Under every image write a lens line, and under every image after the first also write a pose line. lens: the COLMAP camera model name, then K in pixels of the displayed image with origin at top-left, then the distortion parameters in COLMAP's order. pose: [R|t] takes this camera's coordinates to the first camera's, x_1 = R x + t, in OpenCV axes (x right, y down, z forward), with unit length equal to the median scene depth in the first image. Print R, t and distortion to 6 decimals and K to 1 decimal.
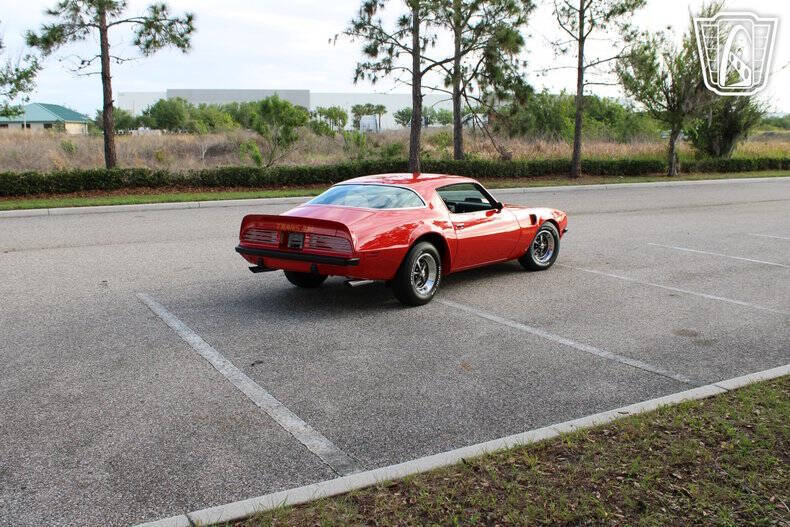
lens RADIAL K [[807.3, 0, 394.9], [0, 807.3, 243.9], [0, 0, 1]] dist [-0.128862, 0.179227]
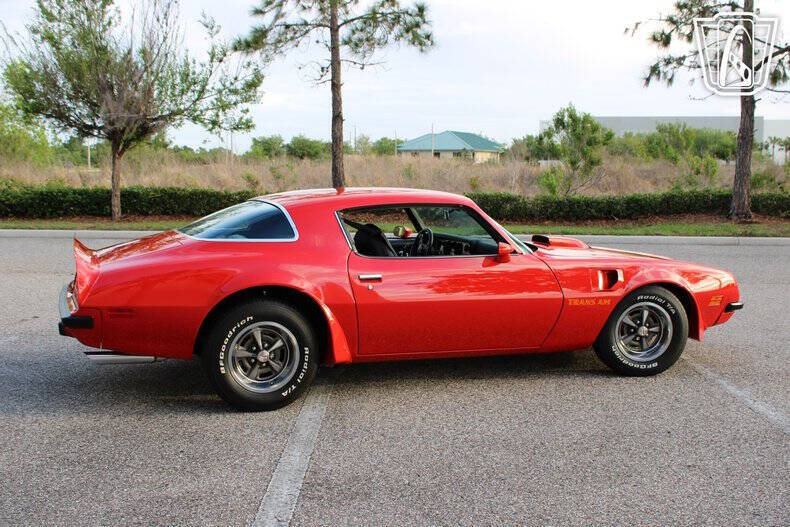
lens RADIAL K [[875.1, 0, 397.6], [0, 875.1, 250.0], [0, 0, 1]] dist [-0.104294, 0.144096]
pose [[0.854213, 0.055360, -0.516967, 0.194318], [-0.078491, 0.996650, -0.022969, -0.014195], [0.513964, 0.060198, 0.855697, 0.233931]]
